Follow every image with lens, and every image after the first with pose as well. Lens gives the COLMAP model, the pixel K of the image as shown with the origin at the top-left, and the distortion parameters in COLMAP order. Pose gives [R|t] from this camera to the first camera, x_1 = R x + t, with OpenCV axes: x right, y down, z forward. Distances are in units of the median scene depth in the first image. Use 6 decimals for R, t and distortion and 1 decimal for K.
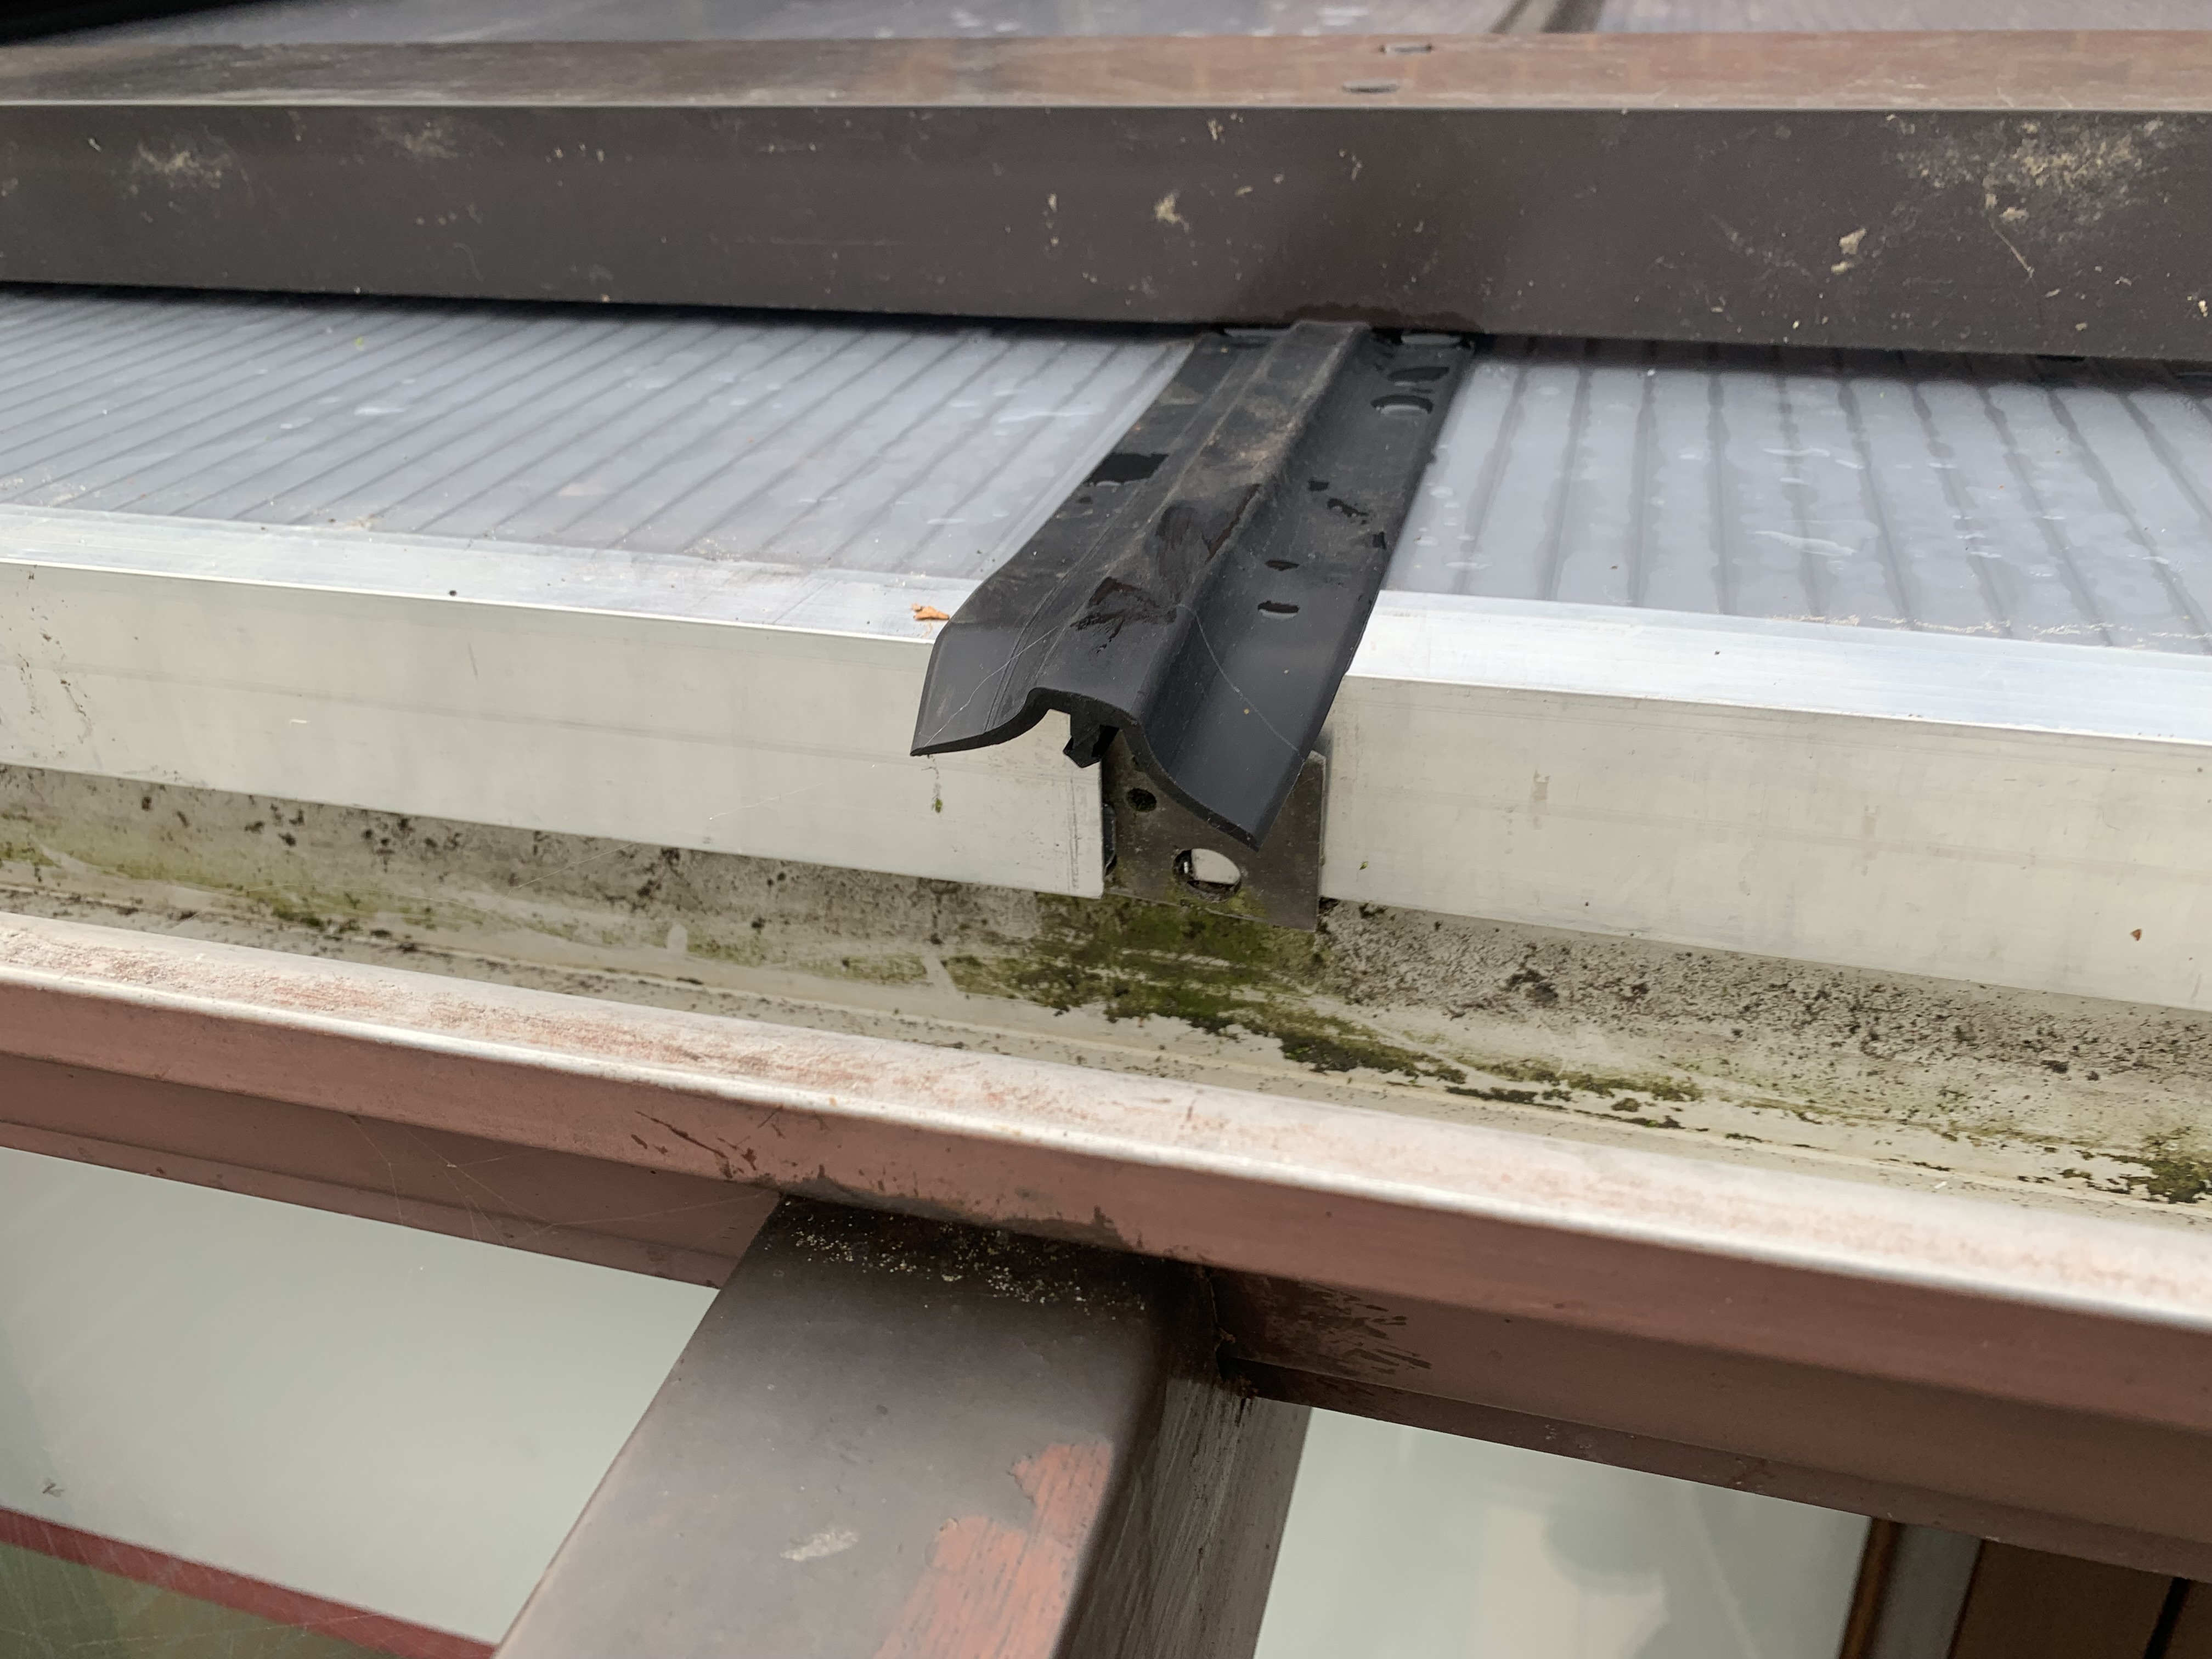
lens RADIAL K [[1696.9, 0, 1091.5], [0, 1696.9, 826.1], [0, 0, 1]] dist [0.010056, -0.020905]
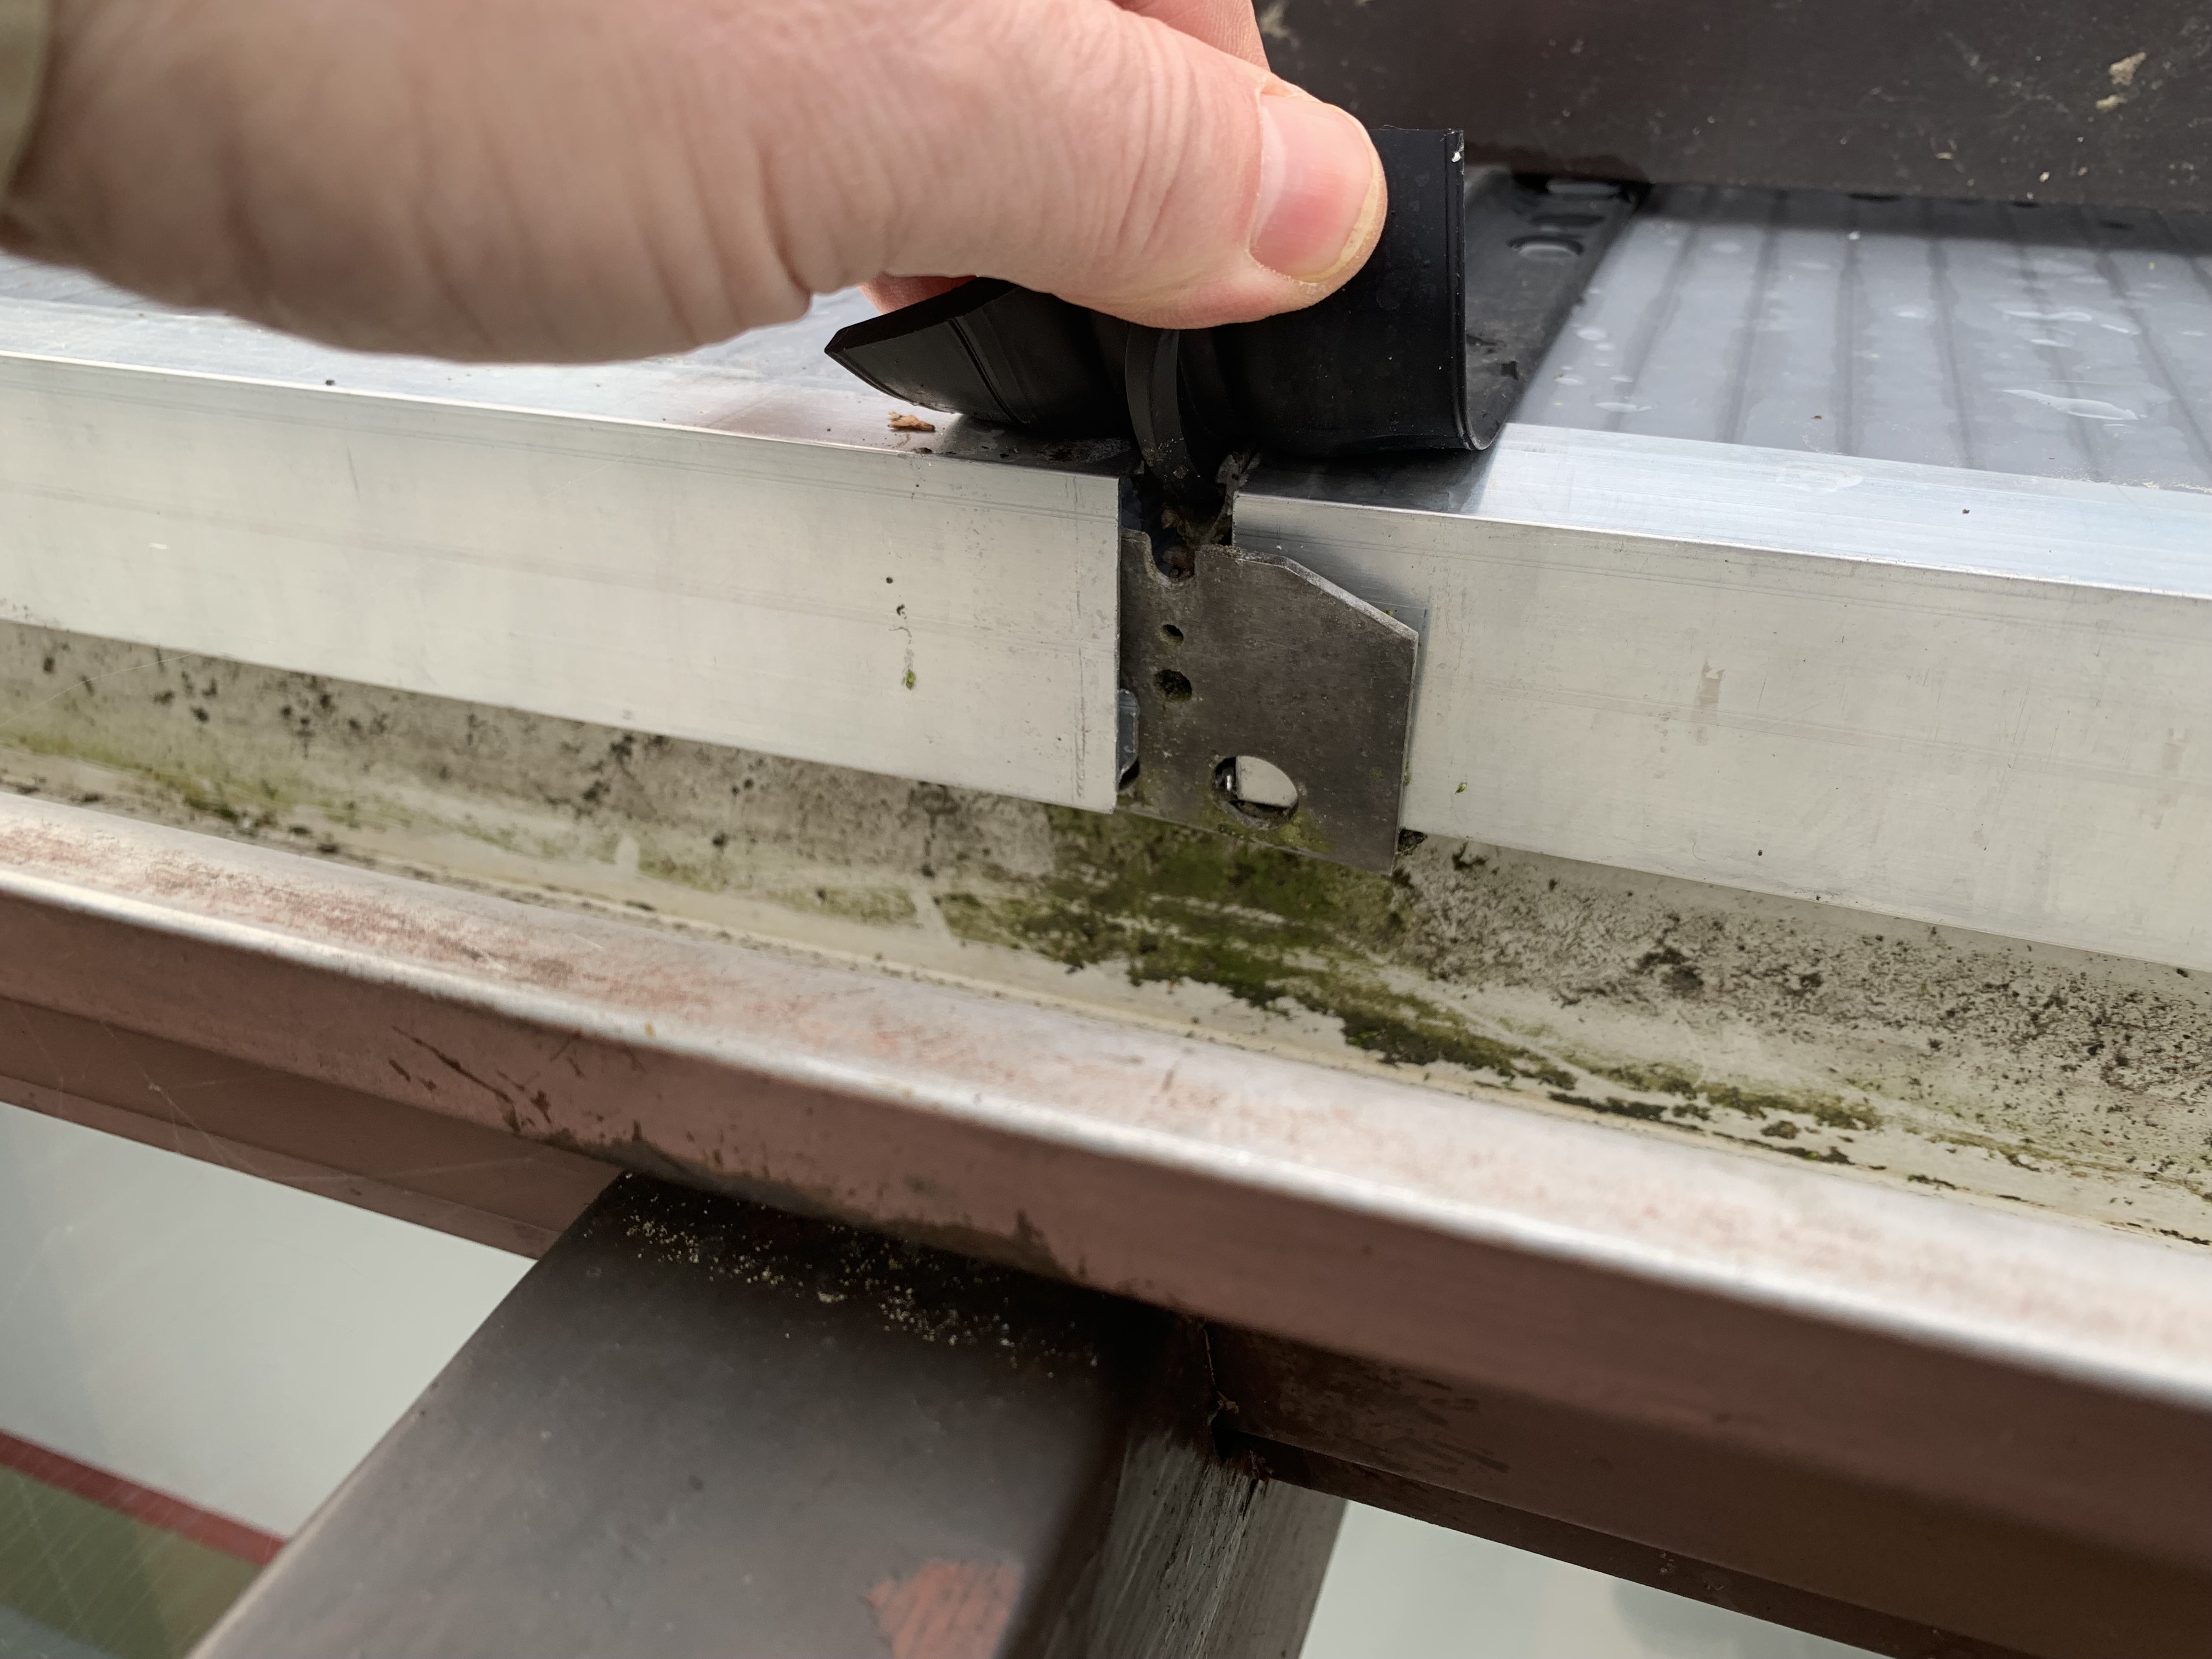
lens RADIAL K [[1696.9, 0, 1112.2], [0, 1696.9, 825.1], [0, 0, 1]] dist [0.010056, -0.020905]
pose [[0.996921, 0.061543, -0.048590, 0.039786], [-0.061622, 0.998100, -0.000116, 0.045334], [0.048490, 0.003110, 0.998819, 0.214153]]
